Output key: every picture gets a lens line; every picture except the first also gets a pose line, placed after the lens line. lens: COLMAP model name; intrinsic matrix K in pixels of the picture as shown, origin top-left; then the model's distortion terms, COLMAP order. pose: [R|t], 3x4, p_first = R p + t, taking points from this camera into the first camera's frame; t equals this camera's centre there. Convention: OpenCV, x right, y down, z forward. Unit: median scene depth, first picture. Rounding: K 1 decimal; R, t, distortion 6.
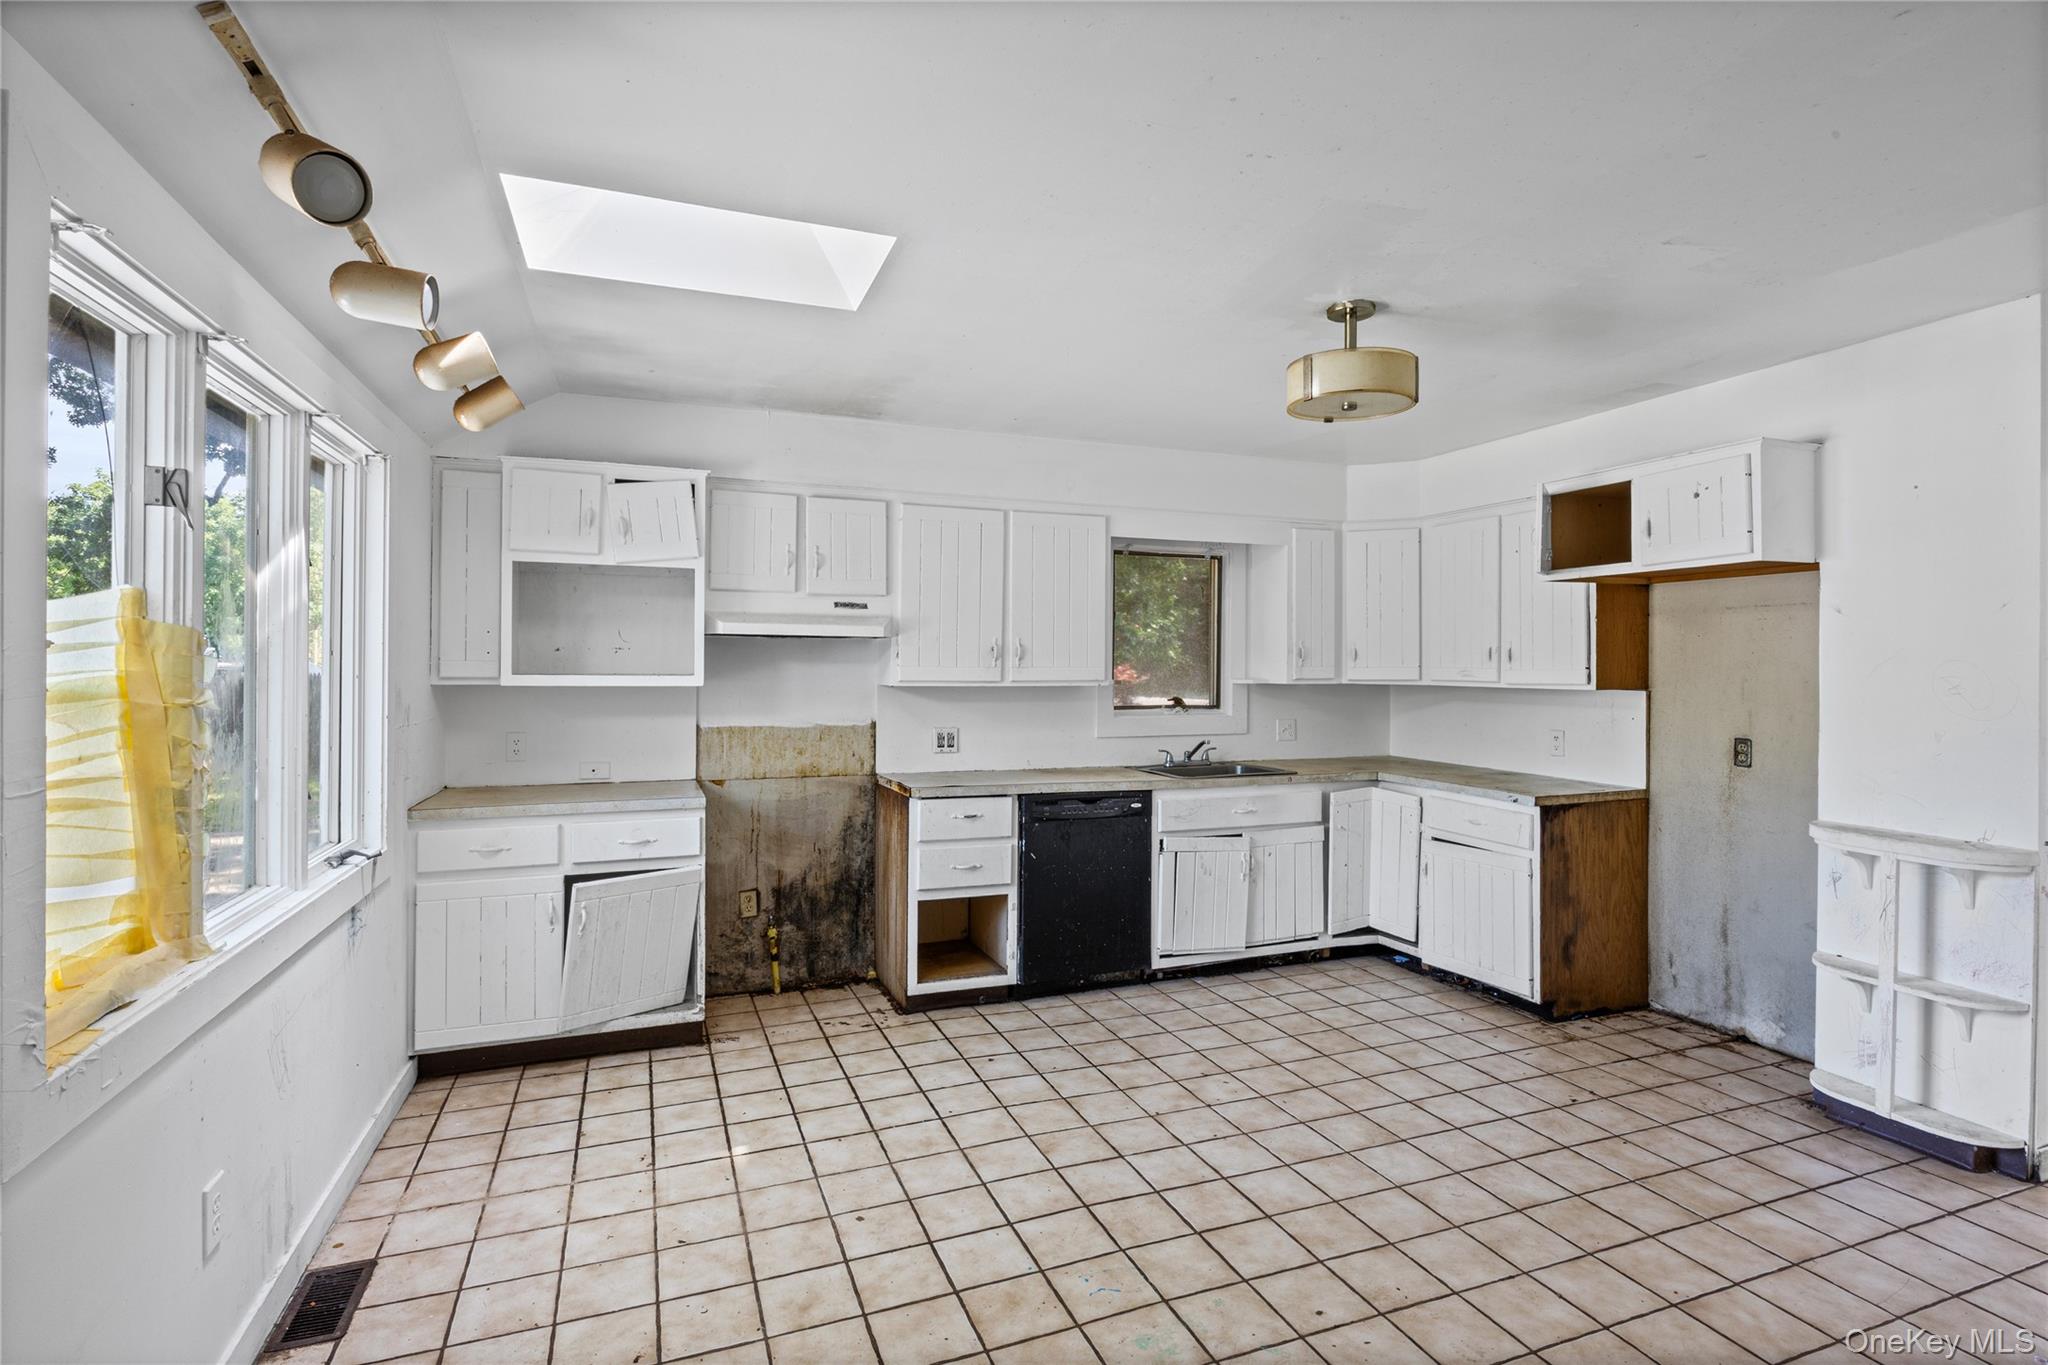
lens RADIAL K [[968.8, 0, 1020.7], [0, 968.8, 671.5], [0, 0, 1]] dist [-0.006443, -0.000464]
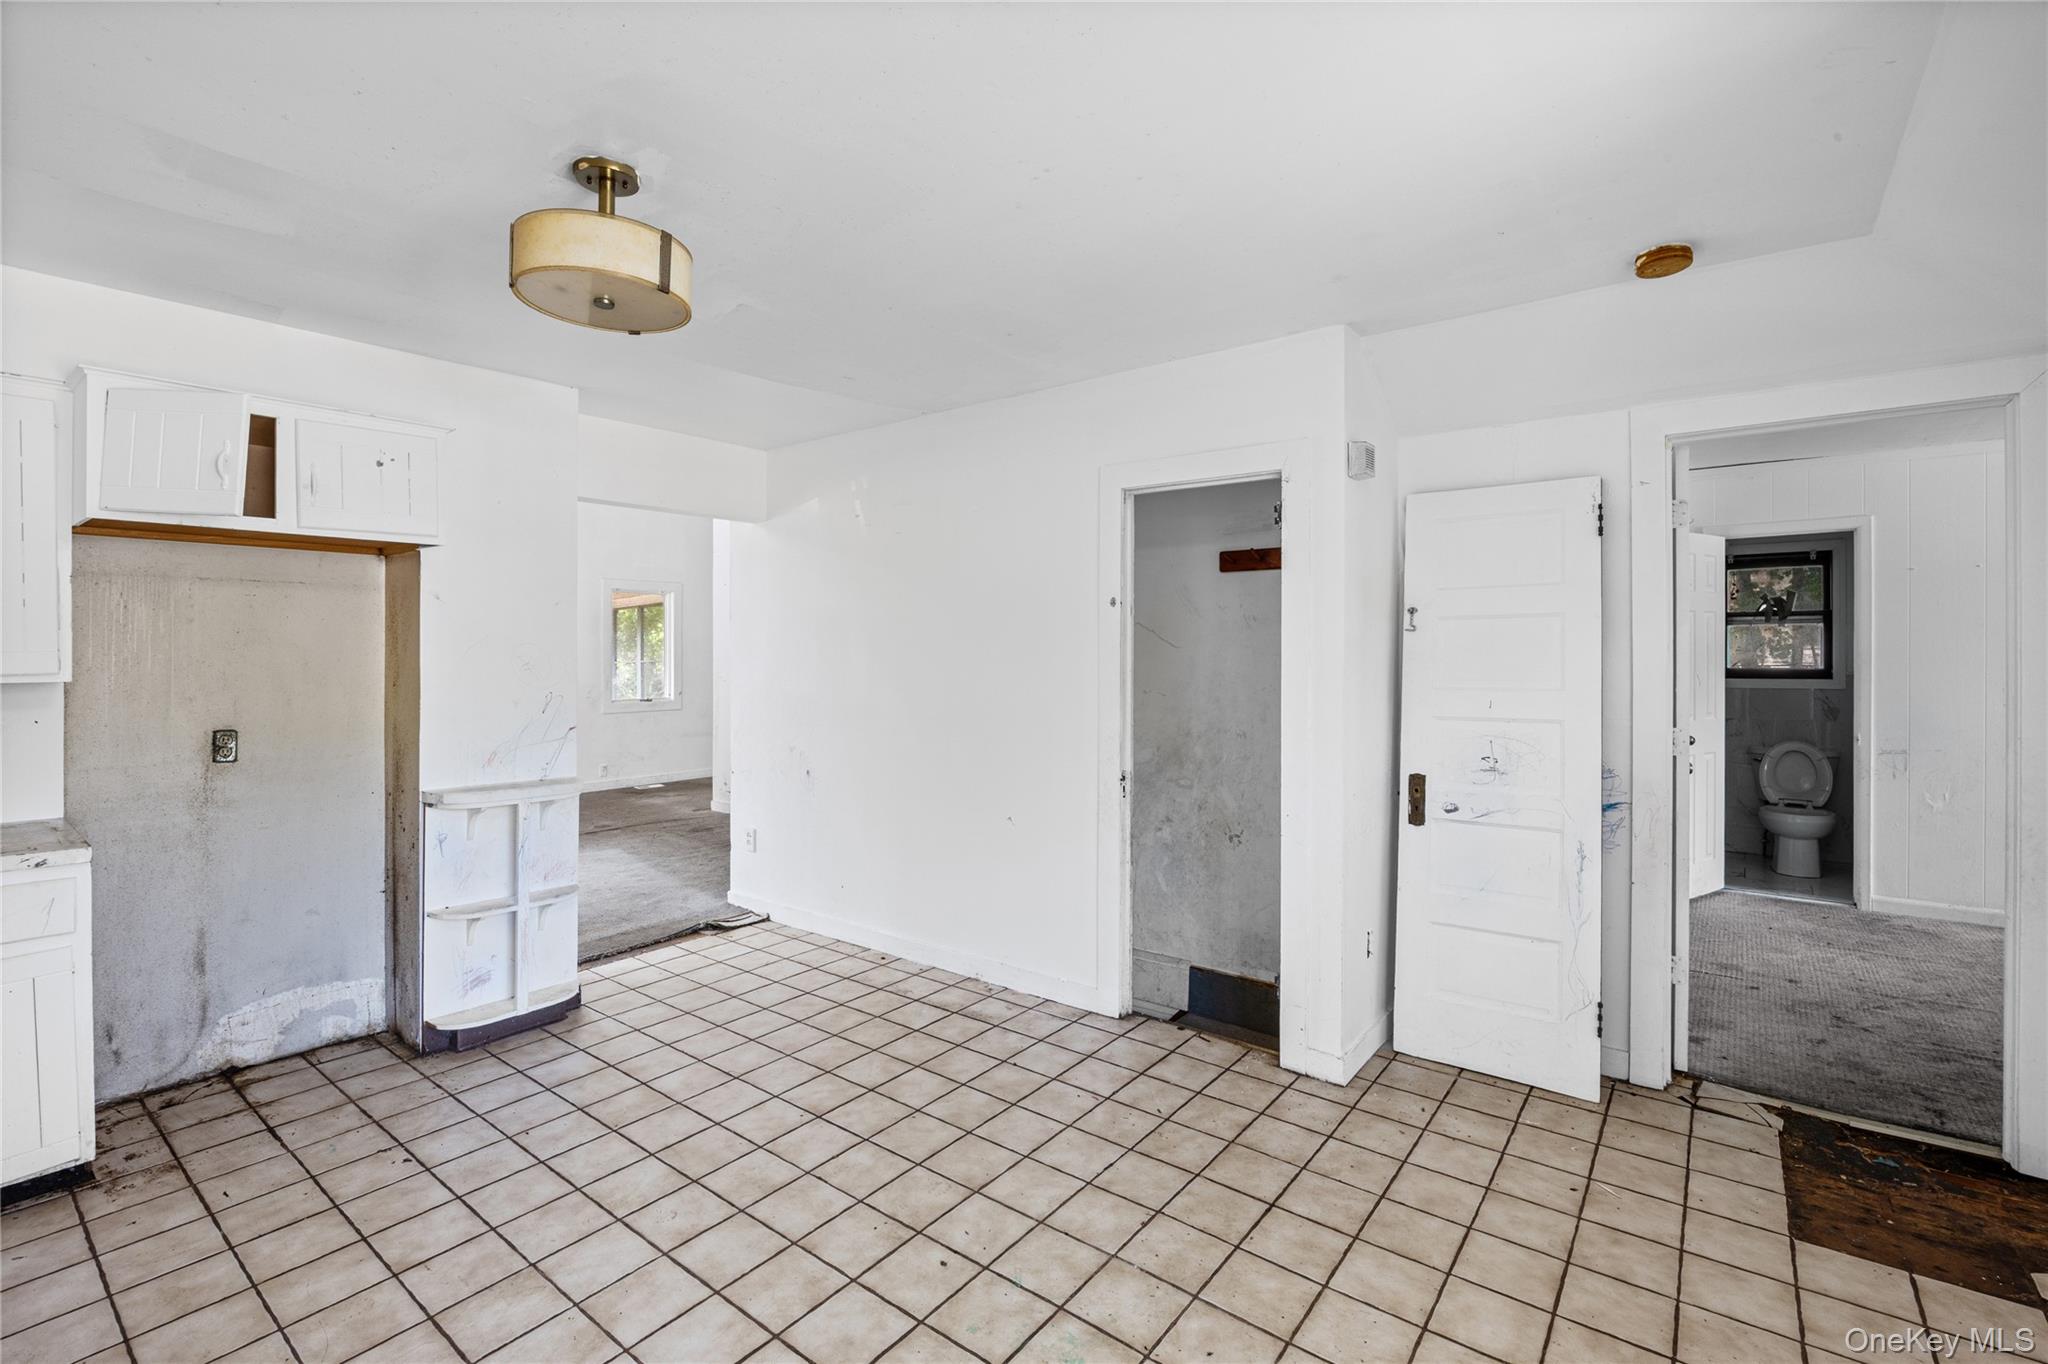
lens RADIAL K [[914.1, 0, 1023.1], [0, 914.1, 660.0], [0, 0, 1]] dist [-0.012878, -0.000210]
pose [[-0.514988, -0.011024, 0.857127, -0.343838], [0.001742, 0.999902, 0.013907, -0.004076], [-0.857196, 0.008655, -0.514918, 0.852341]]
